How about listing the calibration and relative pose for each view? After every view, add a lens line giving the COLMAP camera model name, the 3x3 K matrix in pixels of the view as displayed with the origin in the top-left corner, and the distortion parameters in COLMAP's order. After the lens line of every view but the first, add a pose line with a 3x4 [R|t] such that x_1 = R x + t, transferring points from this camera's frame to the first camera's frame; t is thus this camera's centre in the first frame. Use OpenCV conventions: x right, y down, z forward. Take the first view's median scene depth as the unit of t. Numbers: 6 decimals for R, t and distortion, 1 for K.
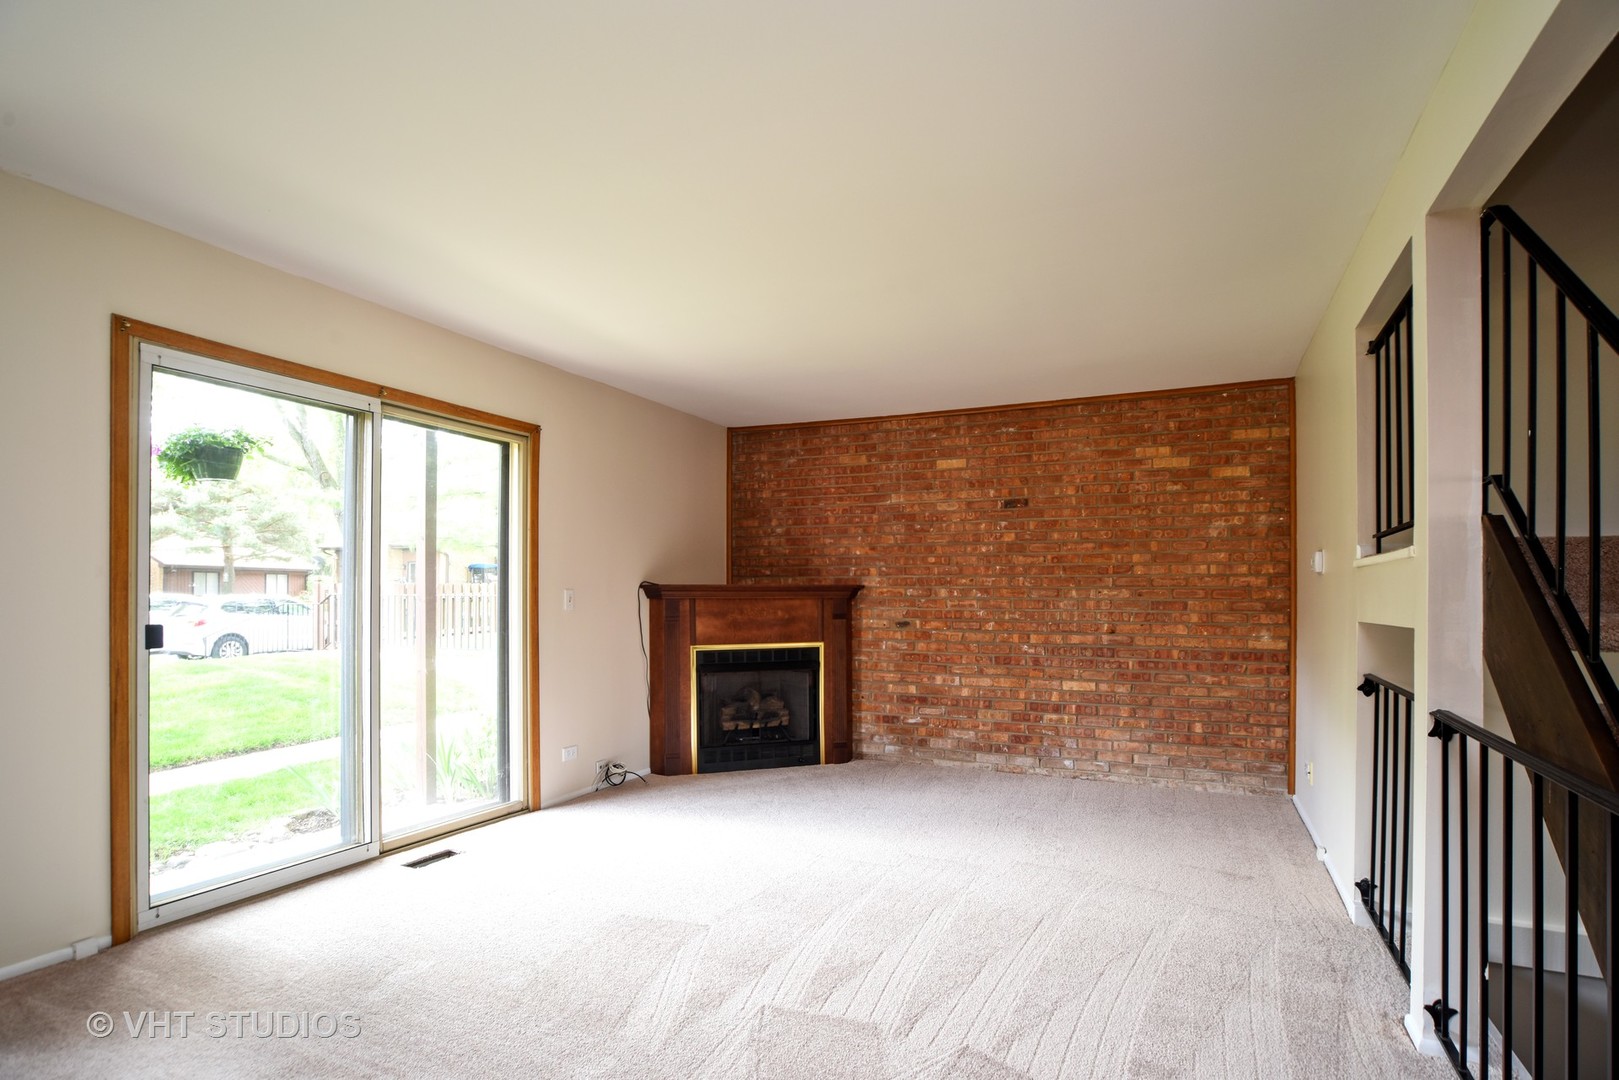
lens RADIAL K [[806.6, 0, 813.5], [0, 806.6, 590.0], [0, 0, 1]] dist [-0.037276, -0.000052]
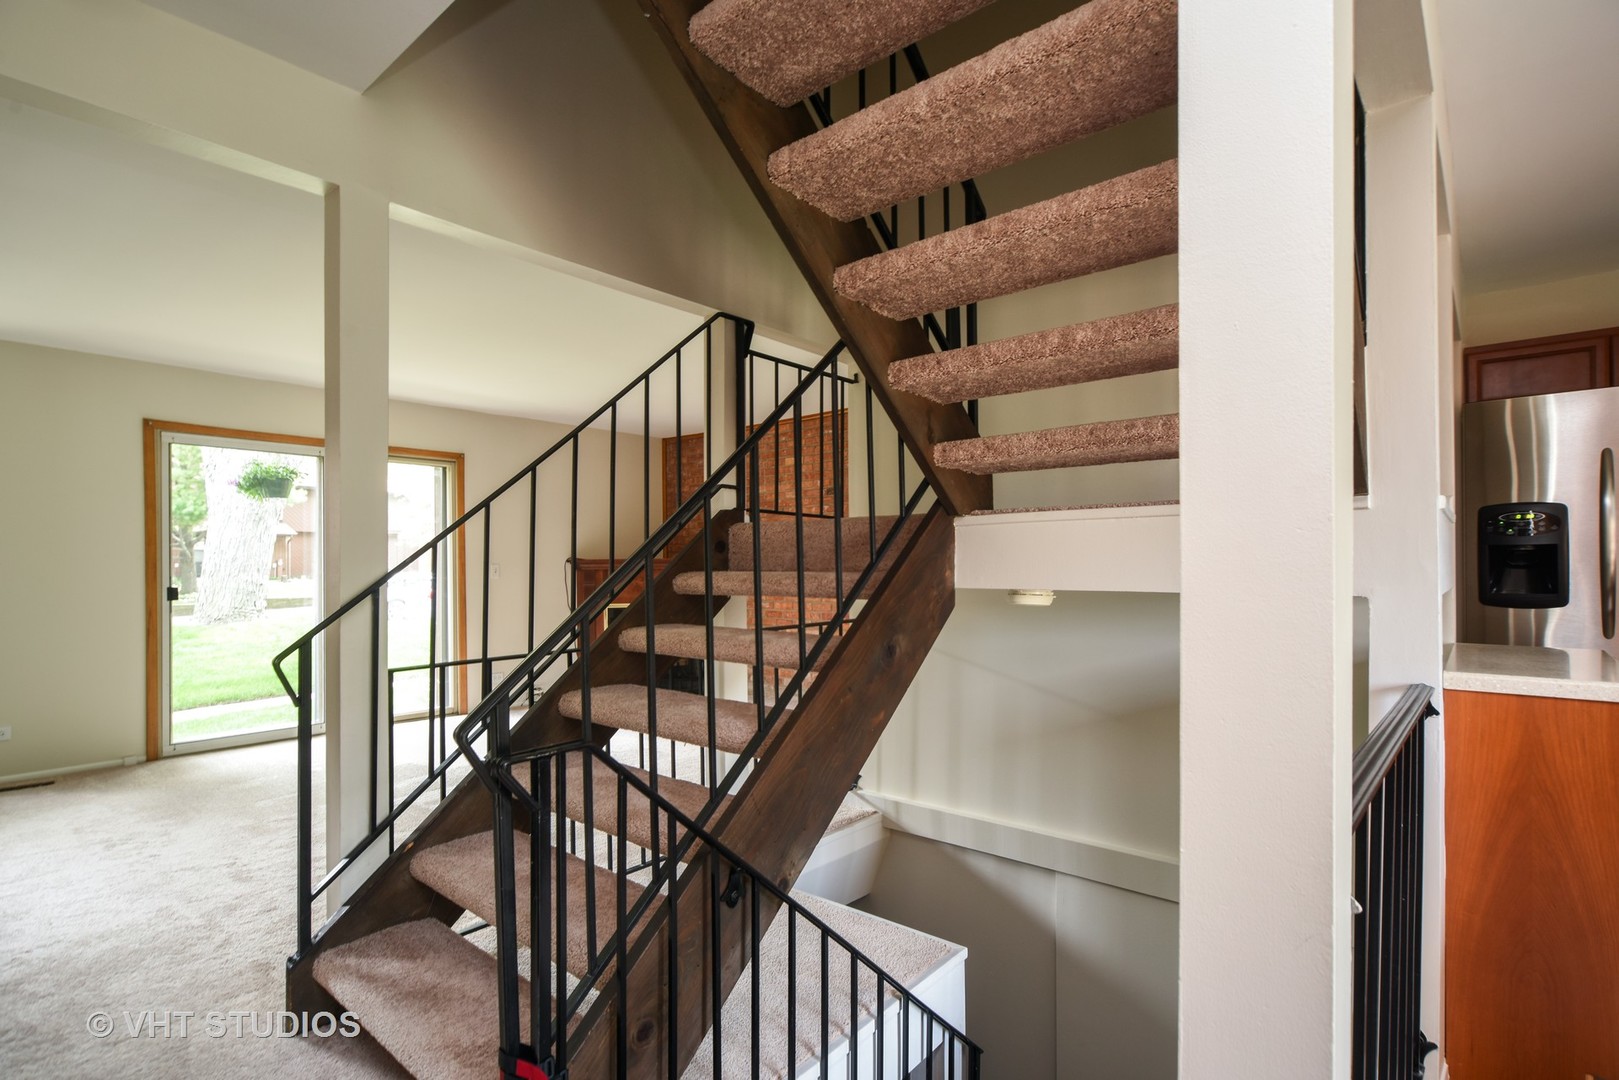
lens RADIAL K [[814.4, 0, 806.4], [0, 814.4, 573.1], [0, 0, 1]] dist [-0.000752, -0.000026]
pose [[0.961215, -0.011768, -0.275548, 0.544201], [0.012909, 0.999914, 0.002326, 0.012808], [0.275497, -0.005793, 0.961284, -0.201847]]
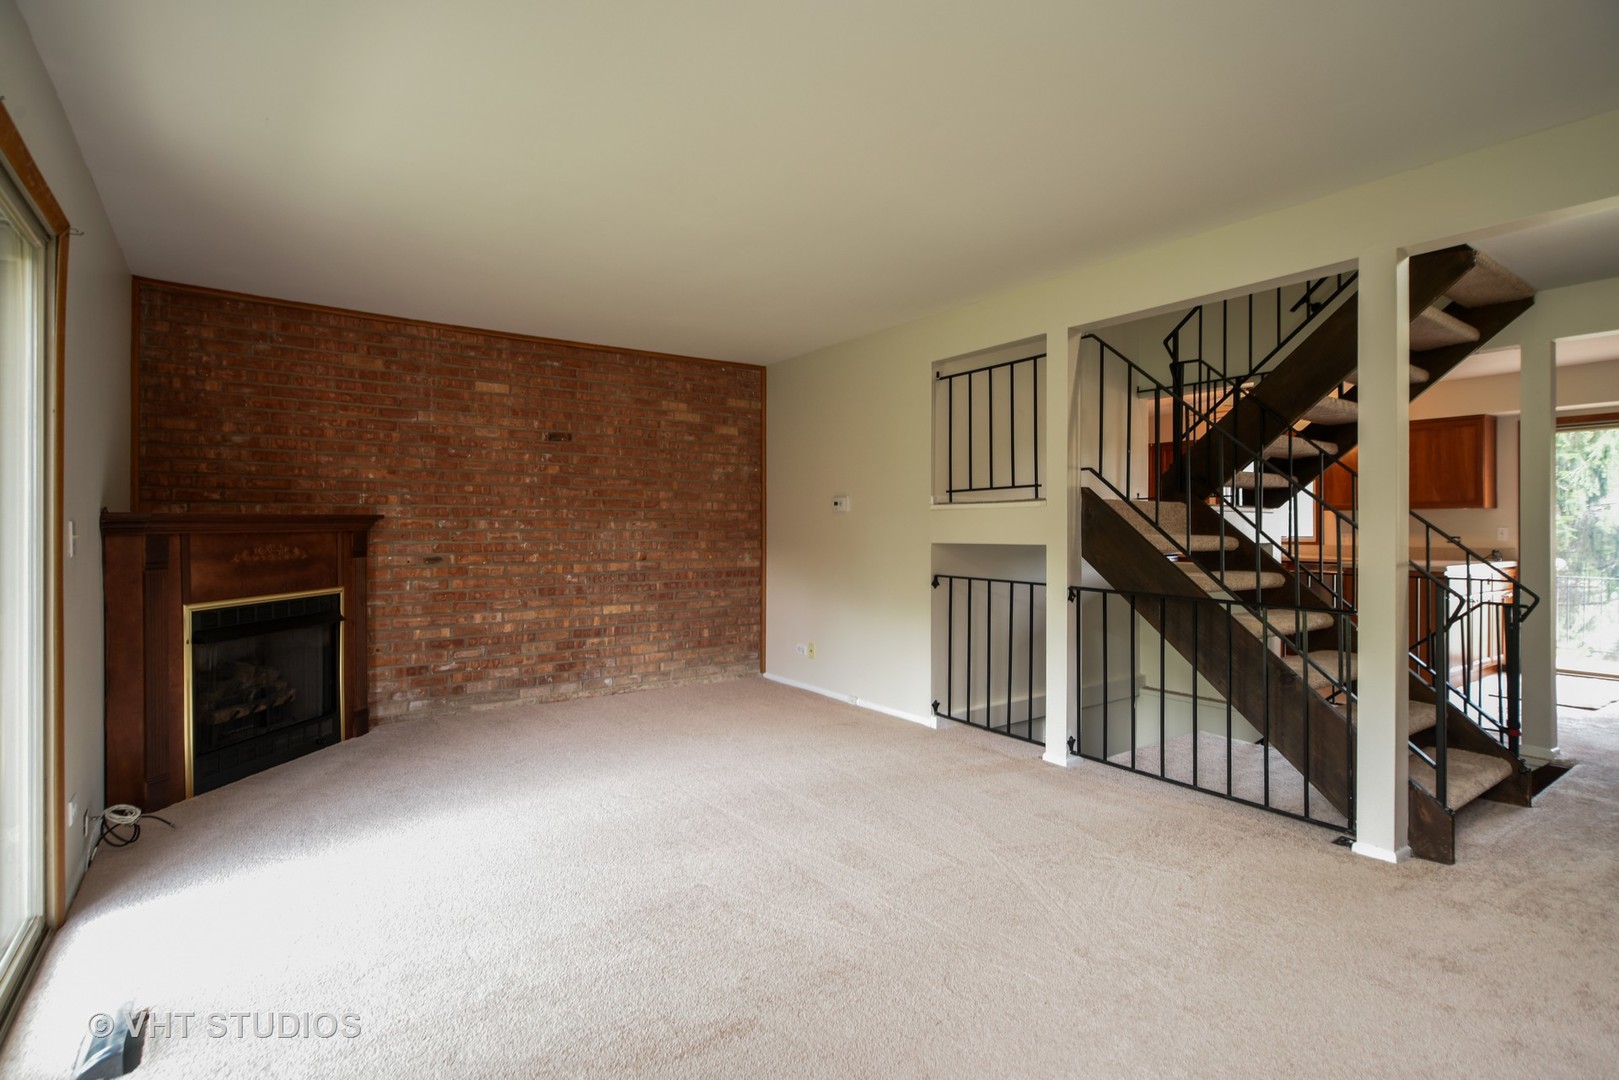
lens RADIAL K [[789.7, 0, 807.9], [0, 789.7, 520.1], [0, 0, 1]] dist [-0.001417, -0.000224]
pose [[0.495832, 0.003557, 0.868411, -0.462856], [-0.004475, 0.999989, -0.001542, -0.002116], [-0.868407, -0.003121, 0.495842, 0.228317]]
